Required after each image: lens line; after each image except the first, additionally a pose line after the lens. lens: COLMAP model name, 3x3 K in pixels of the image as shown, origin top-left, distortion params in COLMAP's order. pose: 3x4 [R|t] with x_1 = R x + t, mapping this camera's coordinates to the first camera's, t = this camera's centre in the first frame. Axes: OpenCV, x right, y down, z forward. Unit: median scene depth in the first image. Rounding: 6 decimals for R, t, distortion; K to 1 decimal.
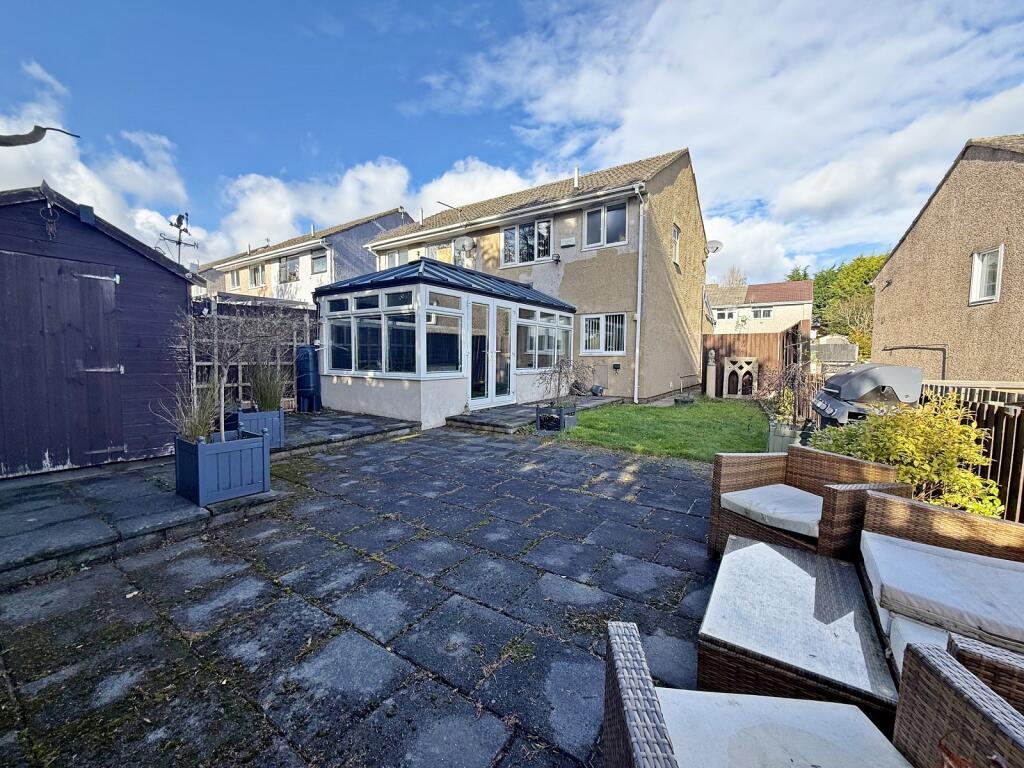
lens RADIAL K [[413.5, 0, 511.3], [0, 413.5, 383.9], [0, 0, 1]] dist [-0.002534, -0.001712]
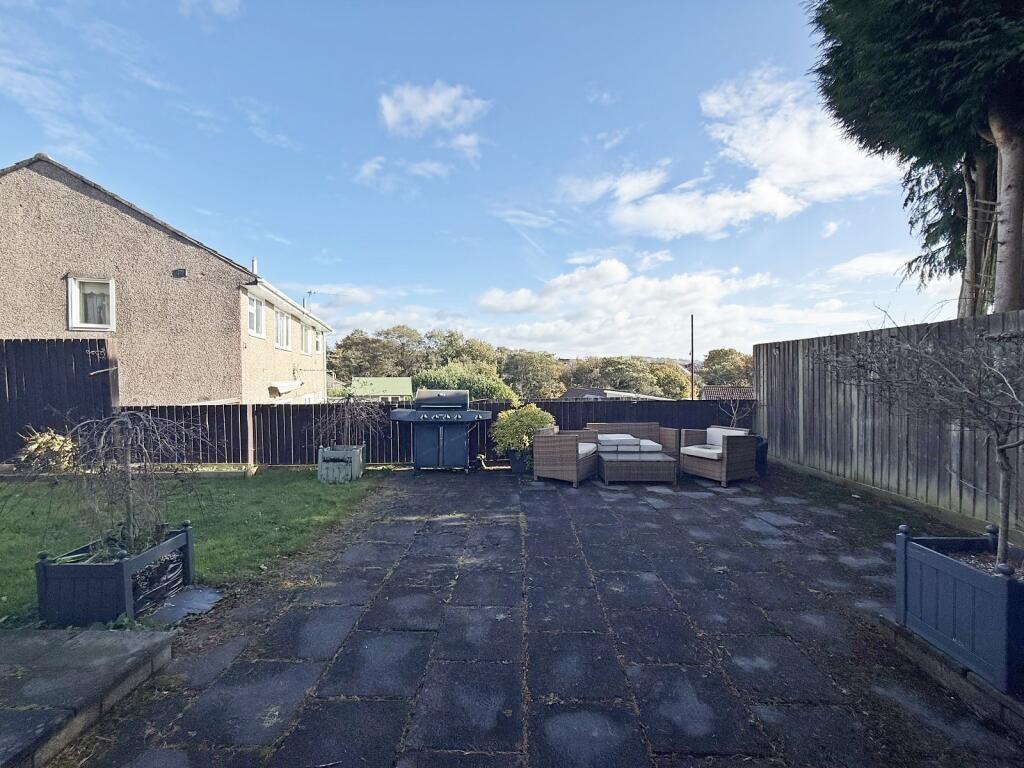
lens RADIAL K [[413.5, 0, 511.8], [0, 413.5, 382.5], [0, 0, 1]] dist [-0.002534, -0.001712]
pose [[-0.559507, -0.021126, 0.828556, -0.719870], [0.056415, 0.996386, 0.063501, -0.169532], [-0.826904, 0.082272, -0.556293, 1.690789]]
